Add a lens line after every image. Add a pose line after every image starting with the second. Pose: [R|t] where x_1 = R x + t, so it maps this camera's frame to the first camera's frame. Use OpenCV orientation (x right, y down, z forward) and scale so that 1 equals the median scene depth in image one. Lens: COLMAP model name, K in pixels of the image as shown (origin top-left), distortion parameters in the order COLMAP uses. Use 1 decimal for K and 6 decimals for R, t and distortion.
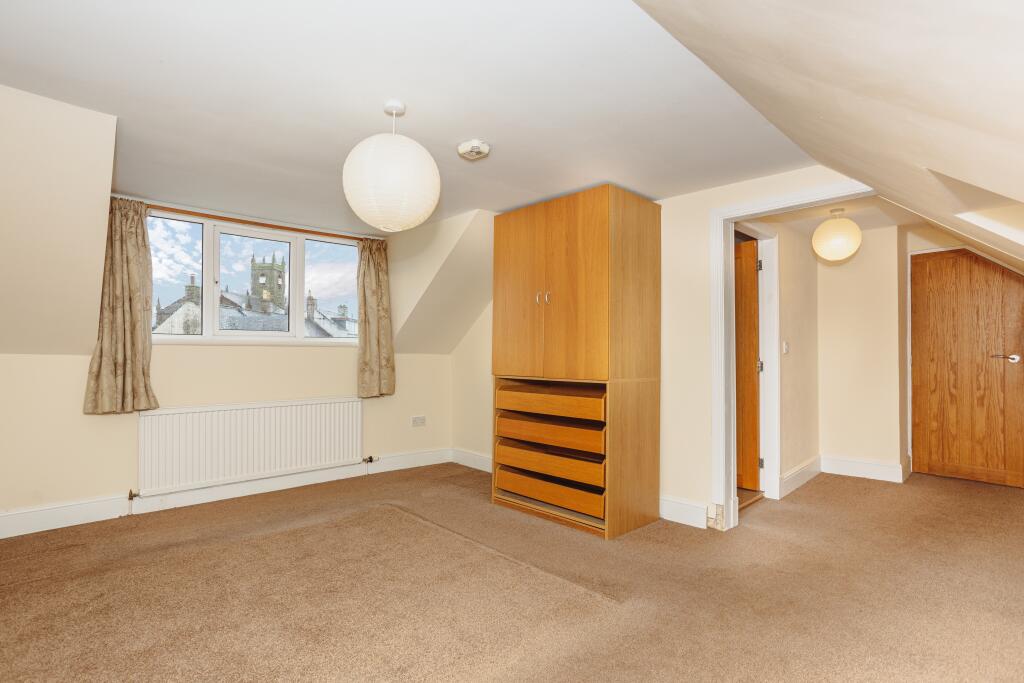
lens RADIAL K [[489.9, 0, 515.9], [0, 489.9, 346.5], [0, 0, 1]] dist [-0.046603, 0.026899]
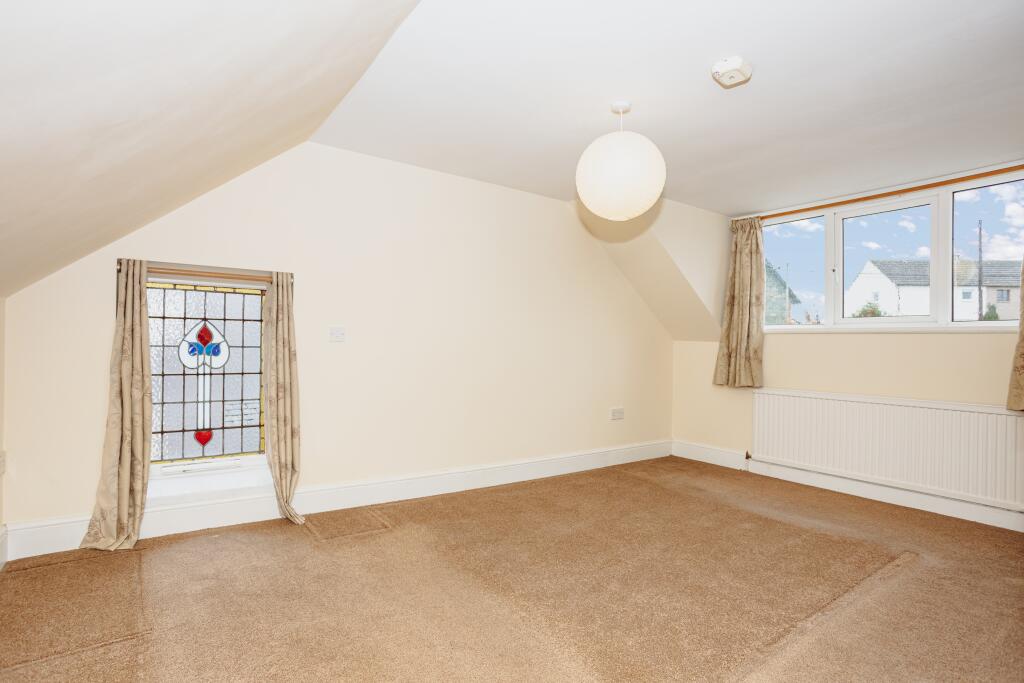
lens RADIAL K [[548.3, 0, 512.0], [0, 548.3, 341.5], [0, 0, 1]] dist [-0.000671, -0.000238]
pose [[-0.137559, 0.004687, -0.990483, 0.738536], [0.011024, 0.999934, 0.003201, 0.002931], [0.990432, -0.010479, -0.137601, 0.633593]]
